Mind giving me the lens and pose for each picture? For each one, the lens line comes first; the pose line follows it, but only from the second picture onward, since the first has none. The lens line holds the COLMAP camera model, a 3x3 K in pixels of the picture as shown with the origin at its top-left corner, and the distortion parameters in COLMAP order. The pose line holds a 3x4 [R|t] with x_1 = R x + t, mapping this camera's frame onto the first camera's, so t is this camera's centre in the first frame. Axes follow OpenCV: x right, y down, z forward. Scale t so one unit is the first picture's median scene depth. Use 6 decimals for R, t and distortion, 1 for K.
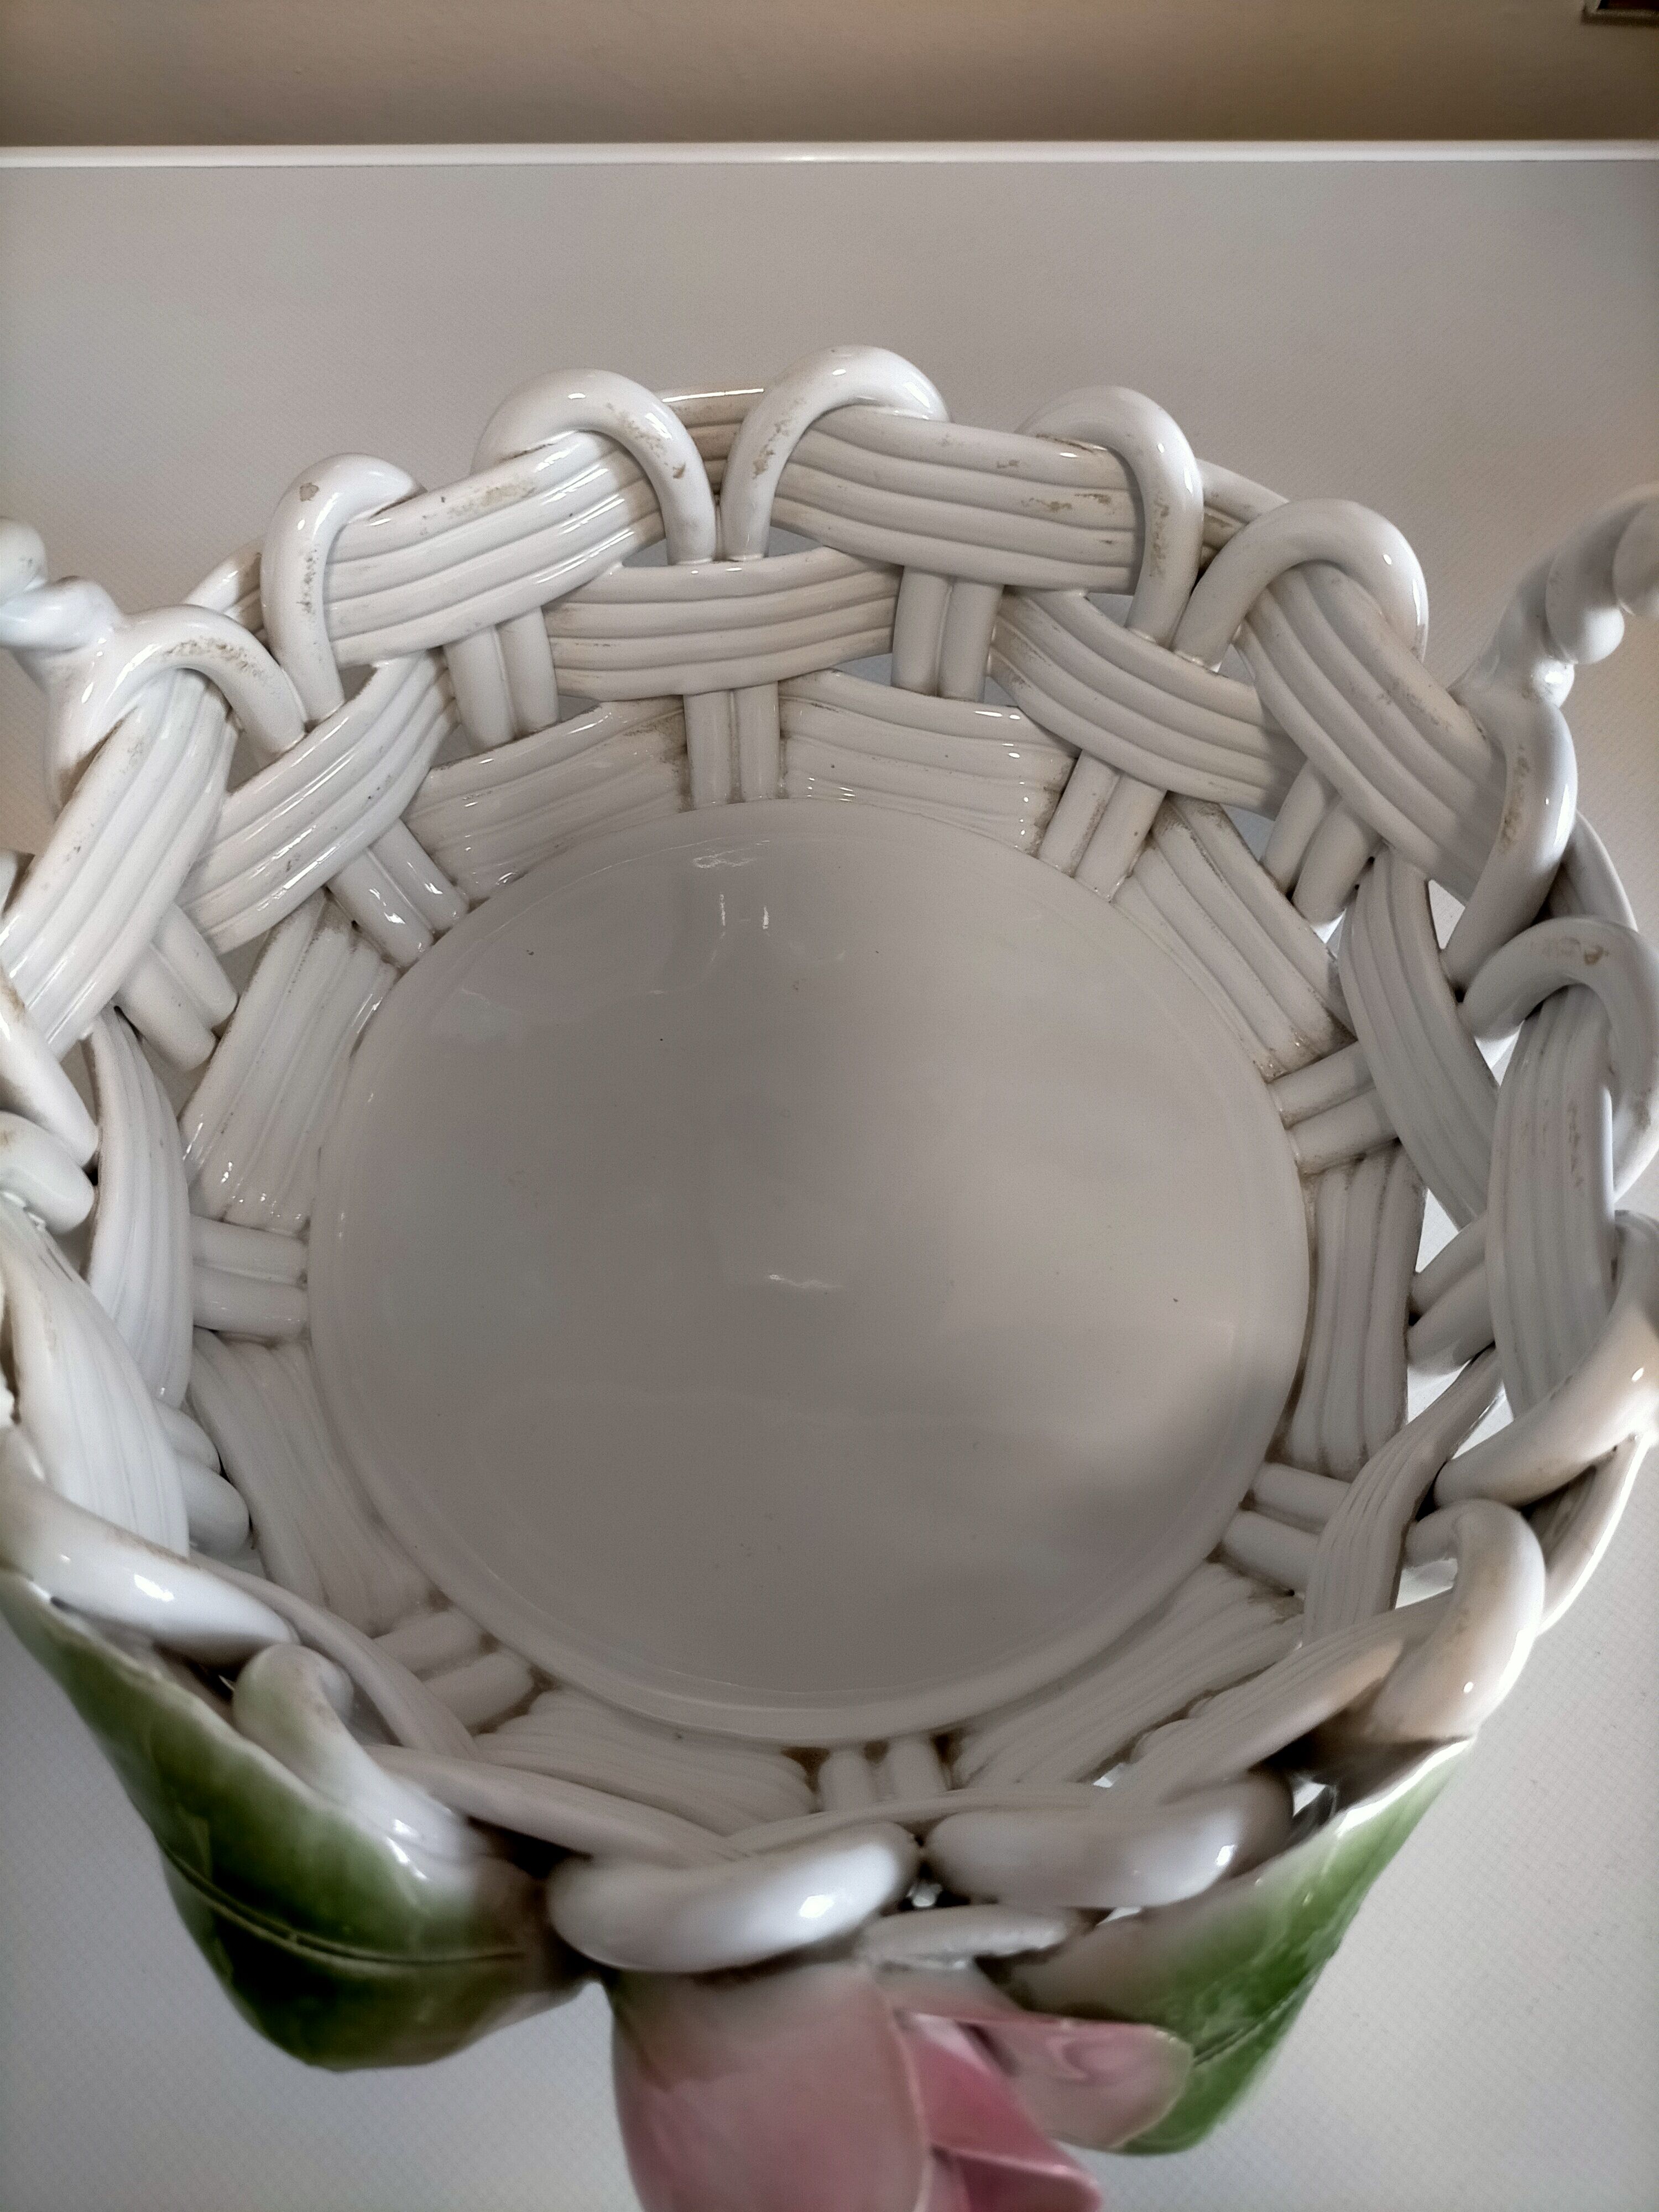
lens RADIAL K [[1702.2, 0, 829.5], [0, 1702.2, 1106.0], [0, 0, 1]] dist [0.021388, -0.005967]
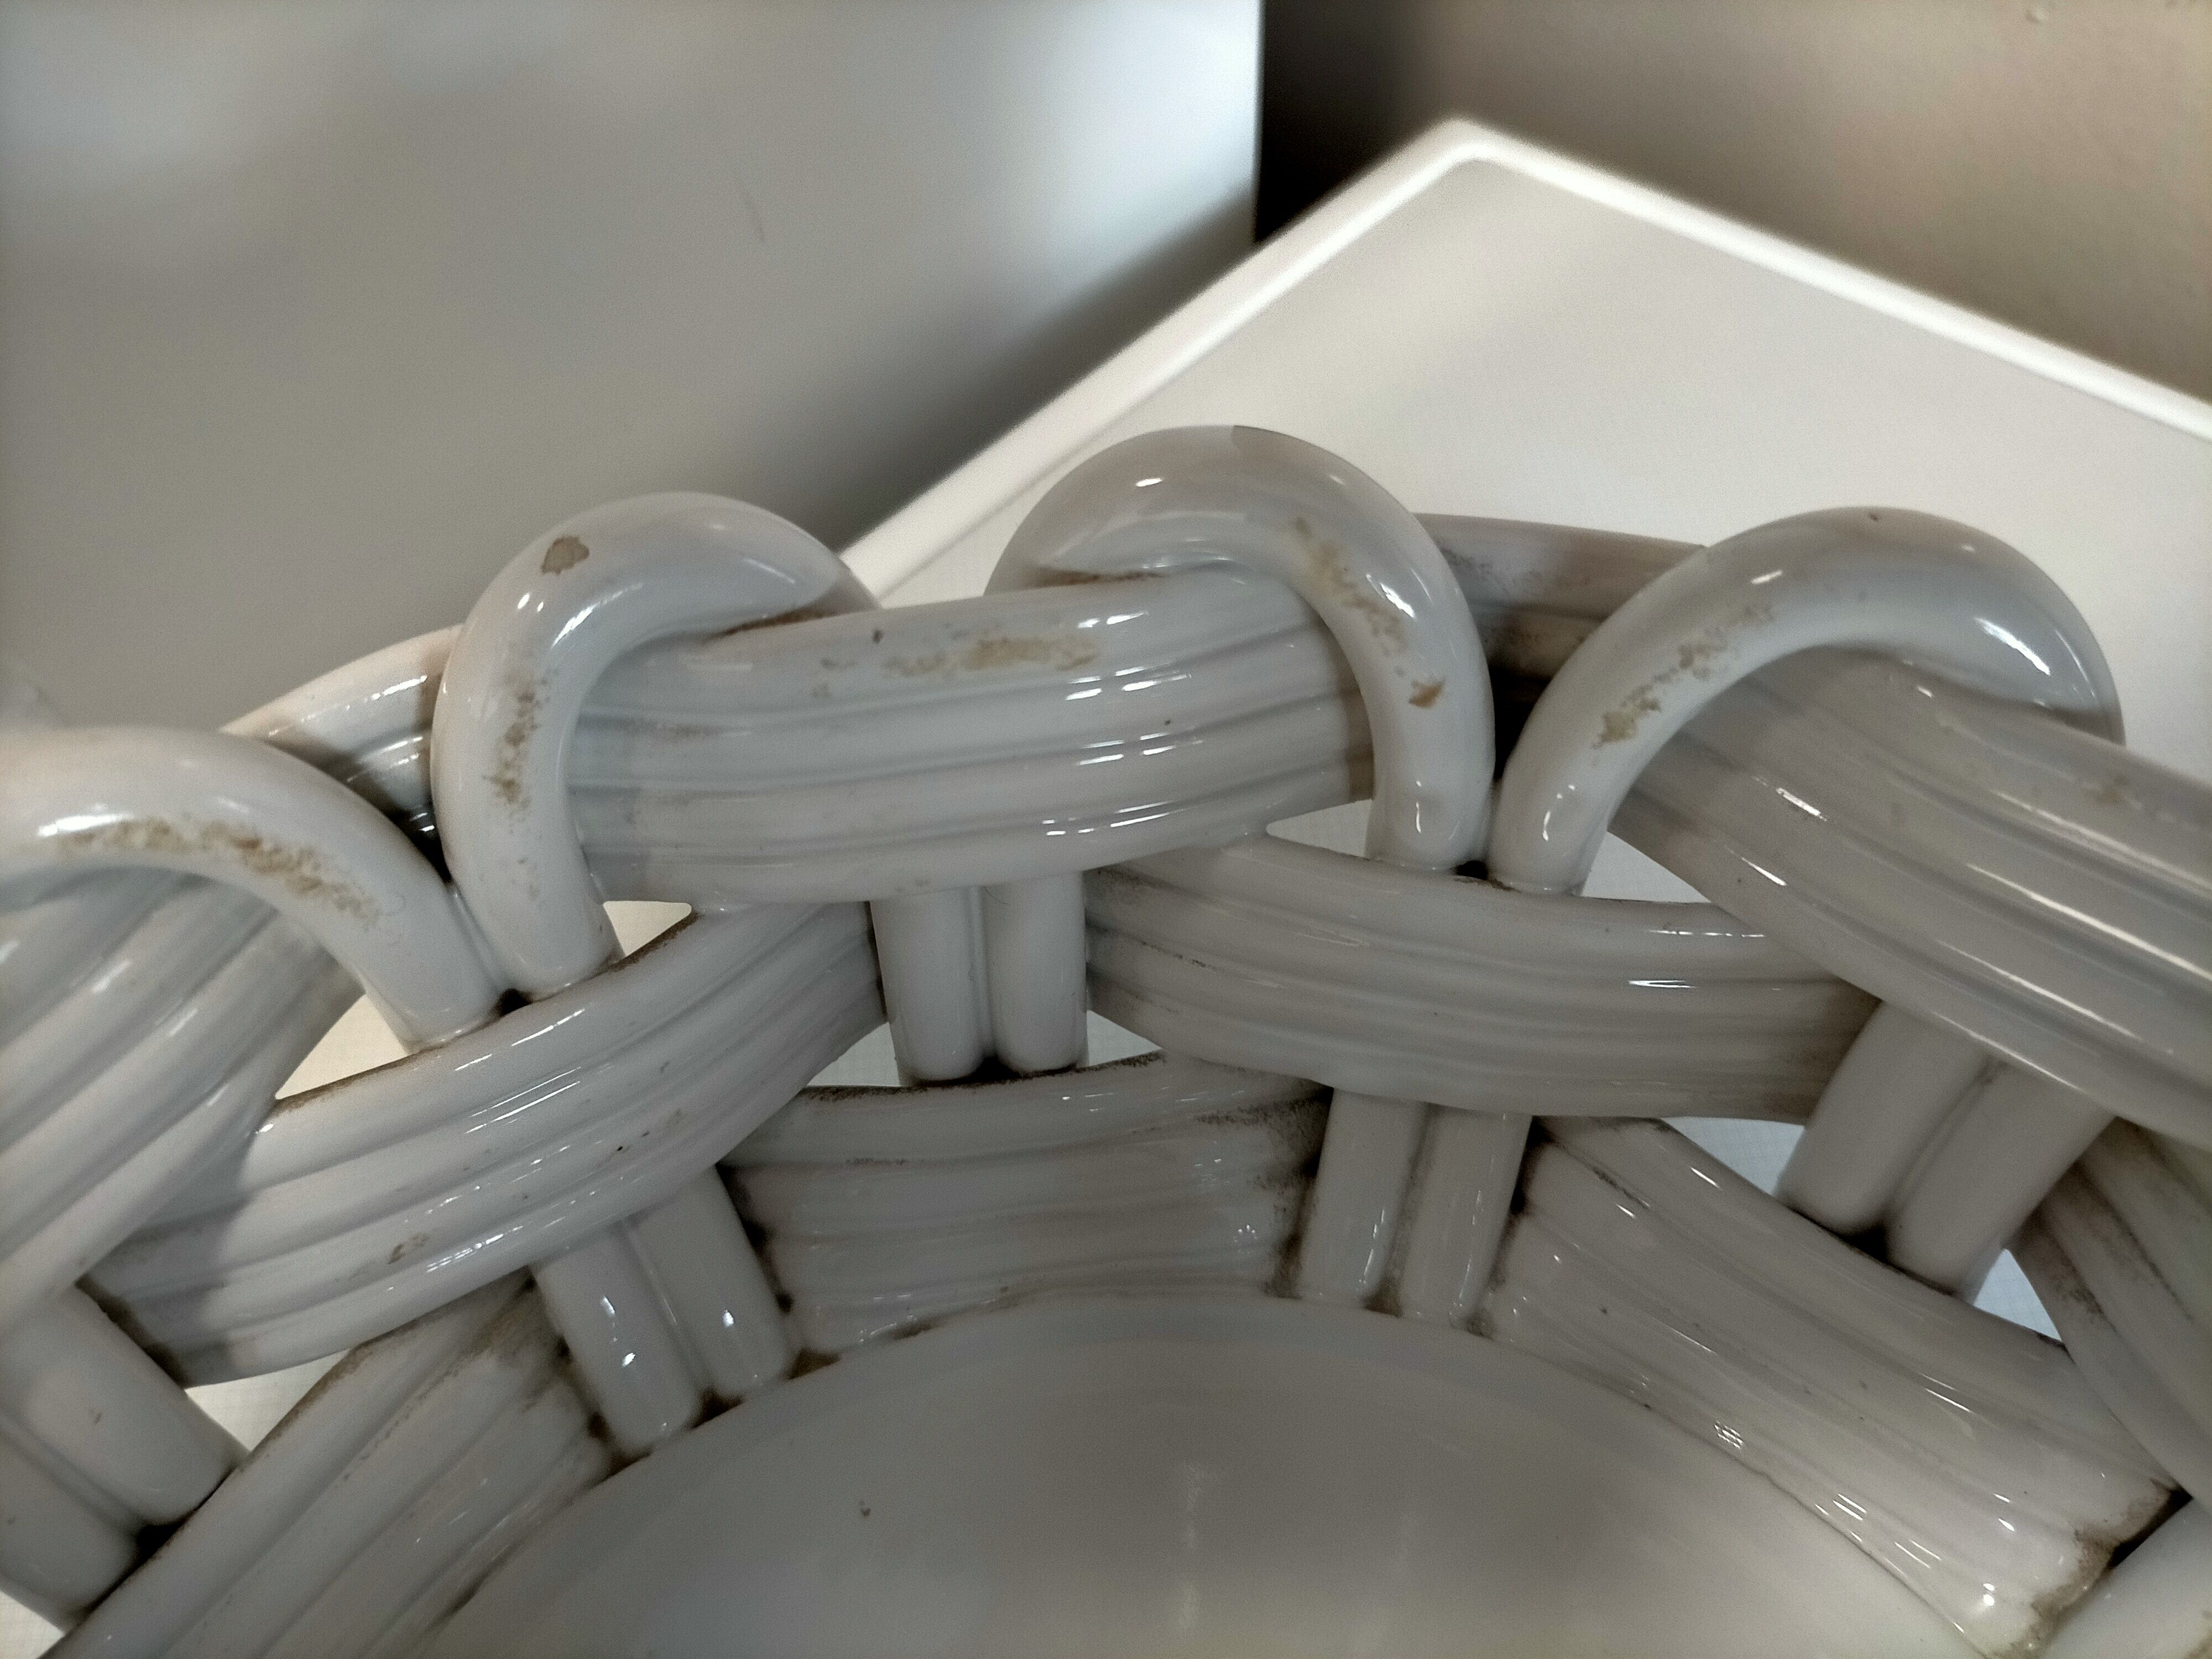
lens RADIAL K [[1702.2, 0, 1106.0], [0, 1702.2, 829.5], [0, 0, 1]] dist [0.021388, -0.005967]
pose [[0.921989, 0.268181, -0.279313, -0.030380], [-0.314896, 0.939070, -0.137800, -0.234445], [0.225339, 0.215005, 0.950261, 0.533147]]
